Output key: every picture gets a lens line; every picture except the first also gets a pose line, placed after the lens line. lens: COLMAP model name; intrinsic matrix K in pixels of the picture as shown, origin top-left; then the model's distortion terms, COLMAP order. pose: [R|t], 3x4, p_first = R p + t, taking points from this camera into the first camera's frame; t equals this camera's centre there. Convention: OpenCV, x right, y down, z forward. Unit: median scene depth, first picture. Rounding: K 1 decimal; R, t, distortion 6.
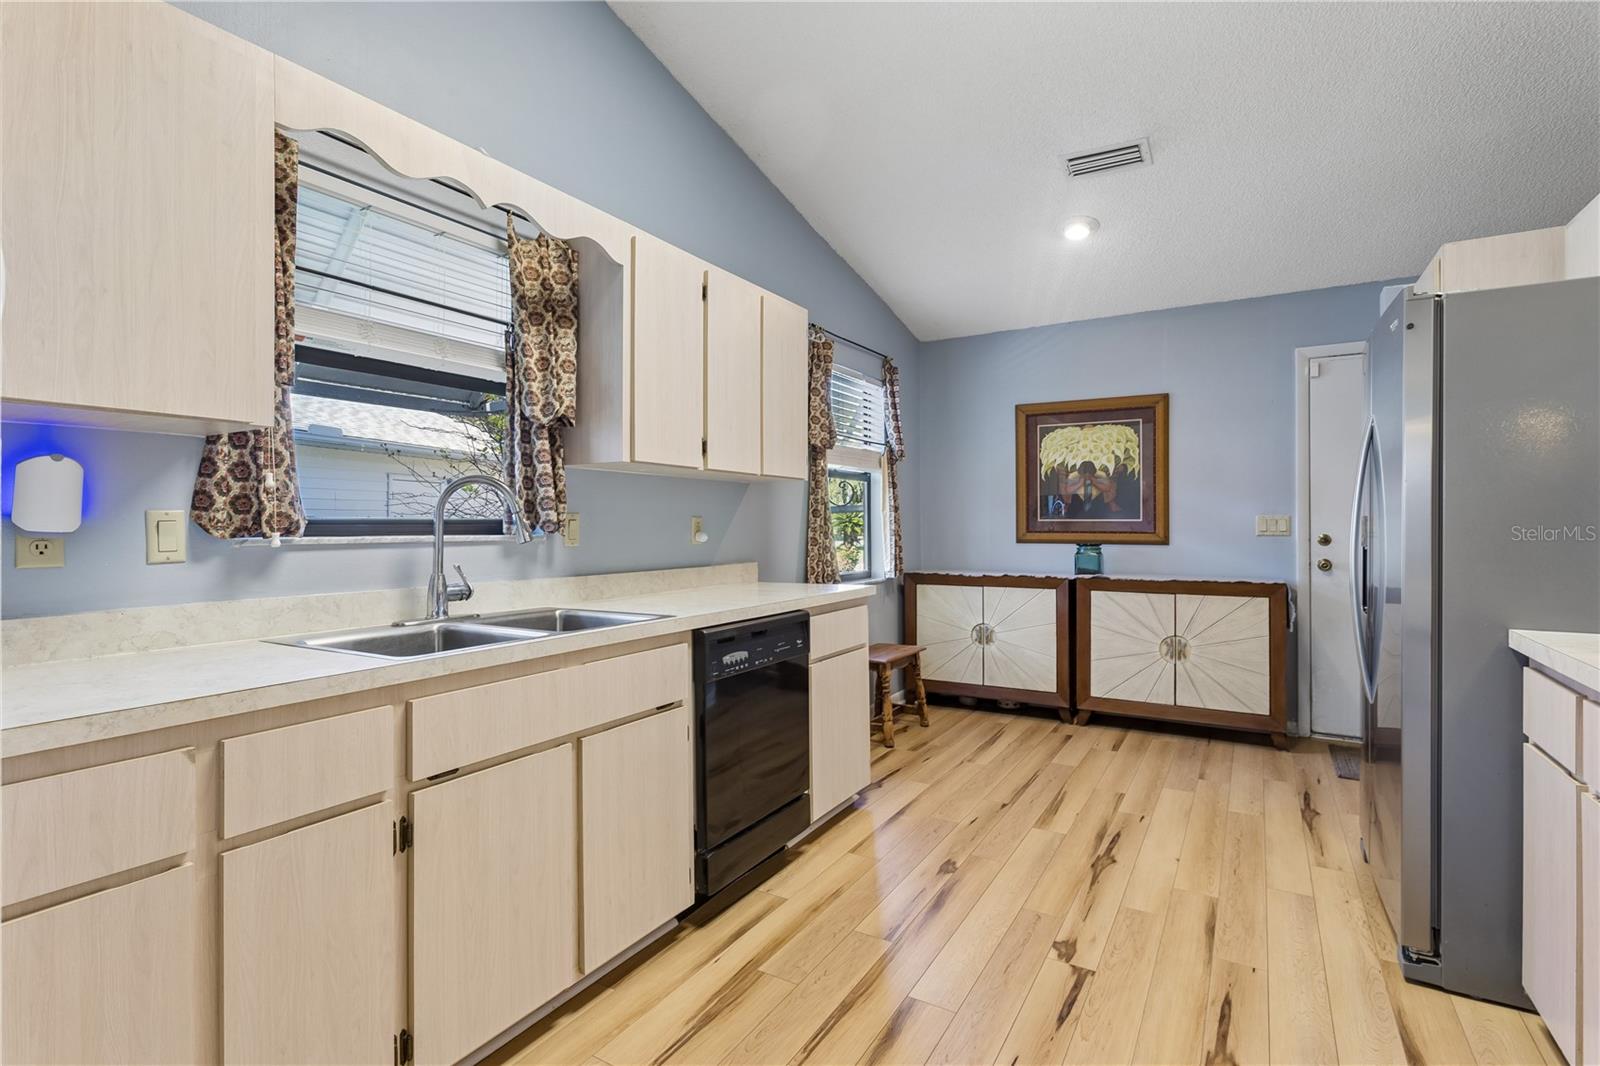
lens RADIAL K [[771.5, 0, 799.0], [0, 771.5, 527.4], [0, 0, 1]] dist [-0.001630, 0.000817]
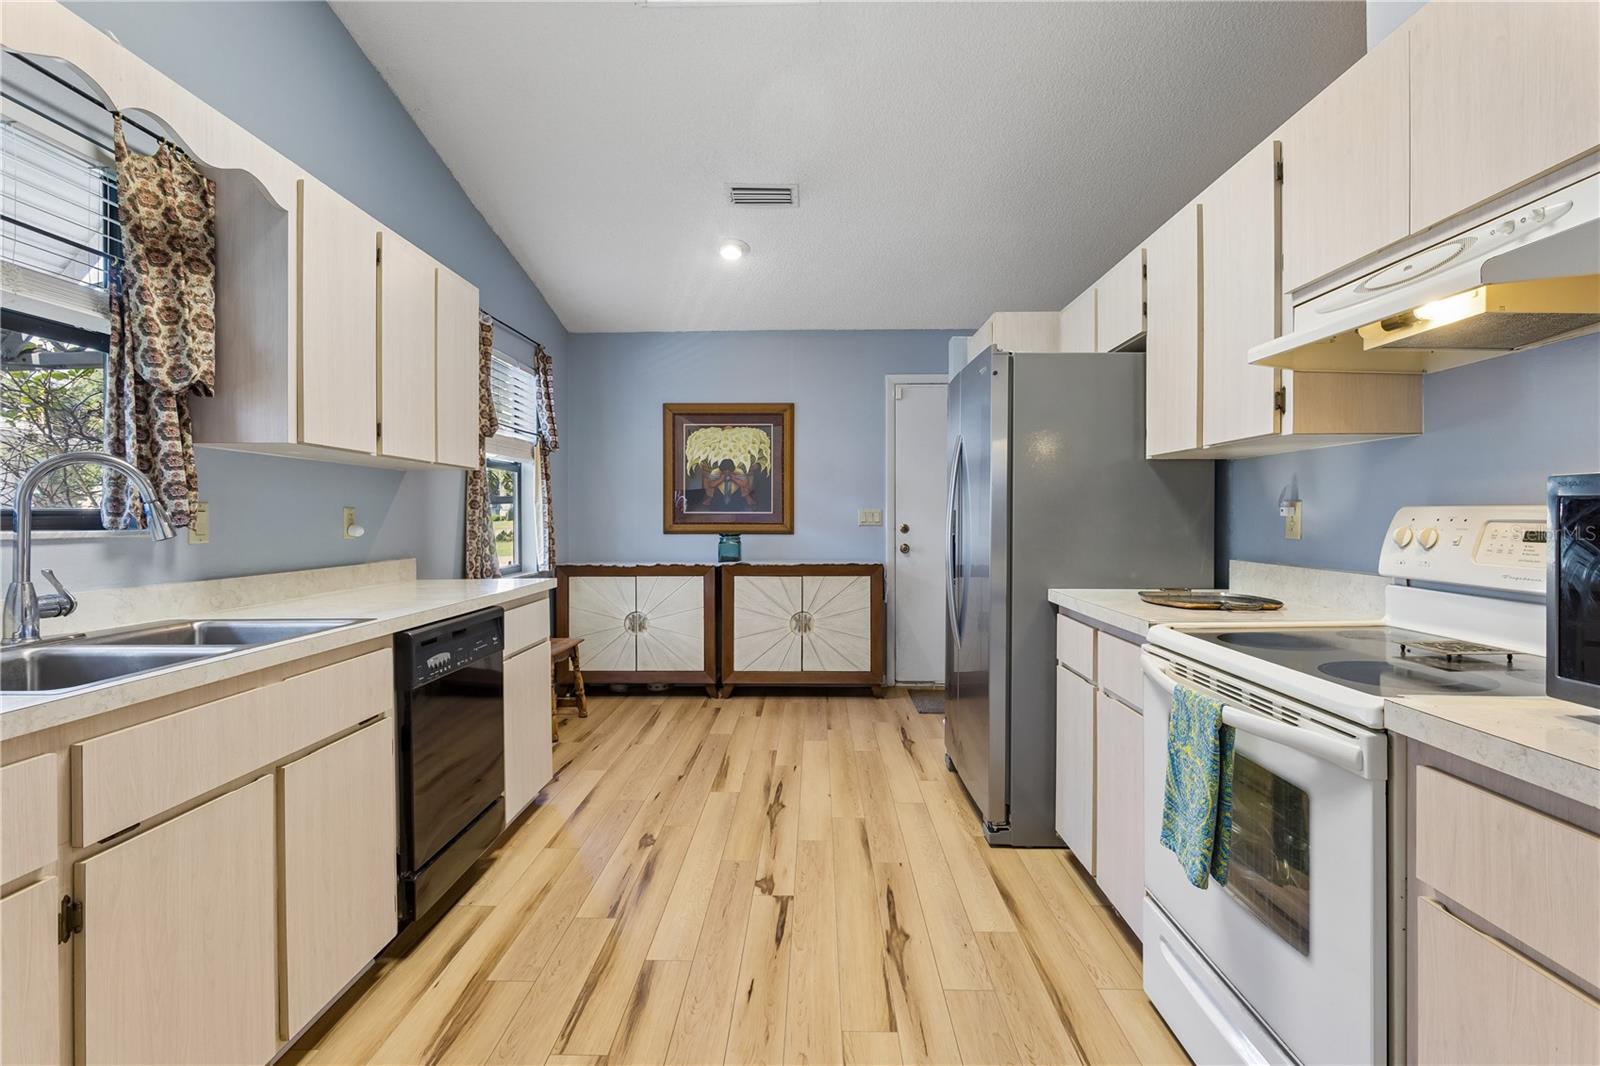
lens RADIAL K [[771.5, 0, 801.0], [0, 771.5, 525.5], [0, 0, 1]] dist [-0.001630, 0.000817]
pose [[0.866118, -0.005762, 0.499806, -0.157814], [0.001879, 0.999964, 0.008273, 0.000294], [-0.499836, -0.006226, 0.866098, -0.019018]]
